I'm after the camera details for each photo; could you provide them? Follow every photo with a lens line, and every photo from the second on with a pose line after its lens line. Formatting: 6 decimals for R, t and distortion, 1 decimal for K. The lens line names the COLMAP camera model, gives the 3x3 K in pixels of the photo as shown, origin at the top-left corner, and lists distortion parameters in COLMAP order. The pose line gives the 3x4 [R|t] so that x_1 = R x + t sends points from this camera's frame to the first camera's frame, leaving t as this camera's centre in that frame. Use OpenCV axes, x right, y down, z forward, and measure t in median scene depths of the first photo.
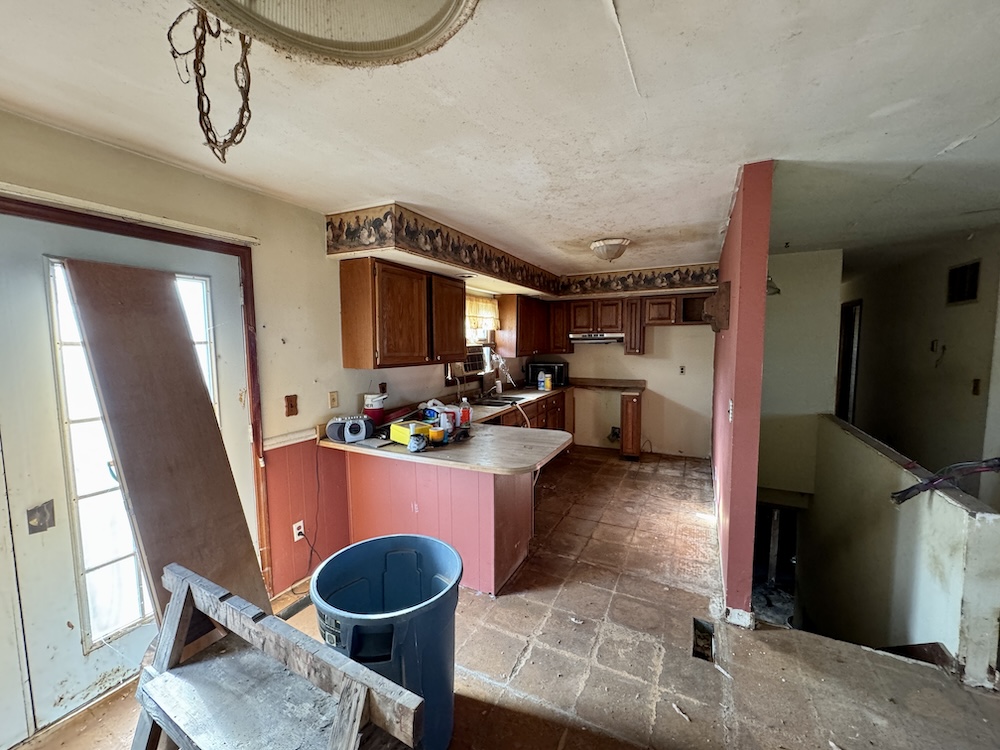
lens RADIAL K [[400.3, 0, 500.0], [0, 400.3, 375.0], [0, 0, 1]] dist [-0.000381, -0.000042]
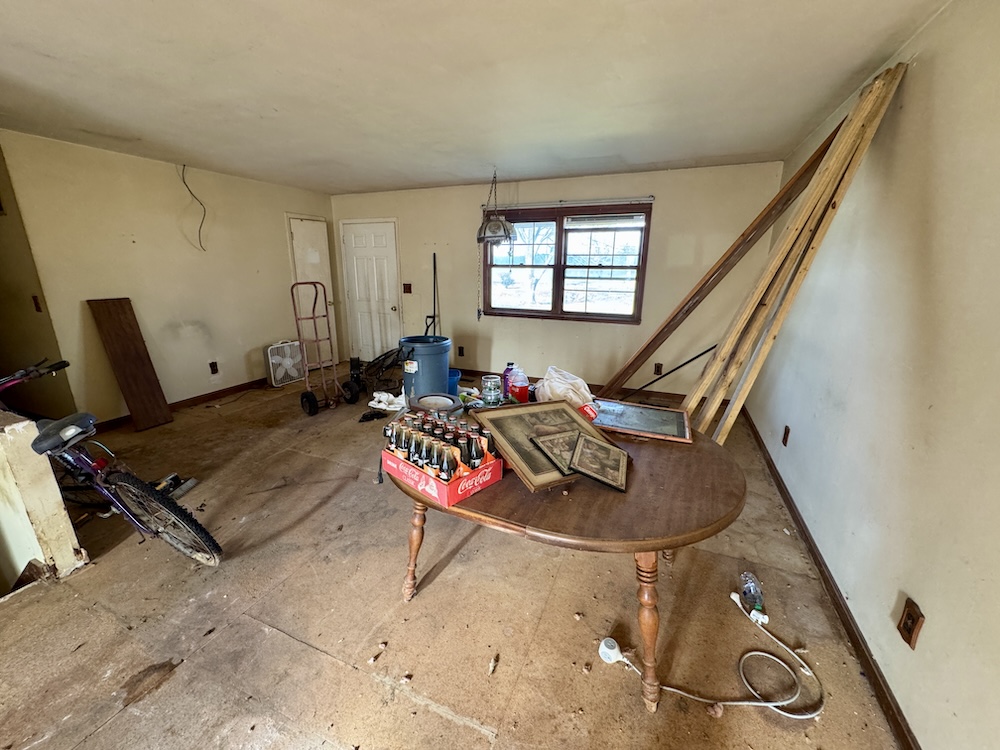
lens RADIAL K [[400.3, 0, 500.0], [0, 400.3, 375.0], [0, 0, 1]] dist [-0.000381, -0.000042]
pose [[-0.071930, -0.255703, 0.964076, 0.177242], [0.076770, 0.962293, 0.260958, 0.054365], [-0.994451, 0.092783, -0.049587, -0.176748]]
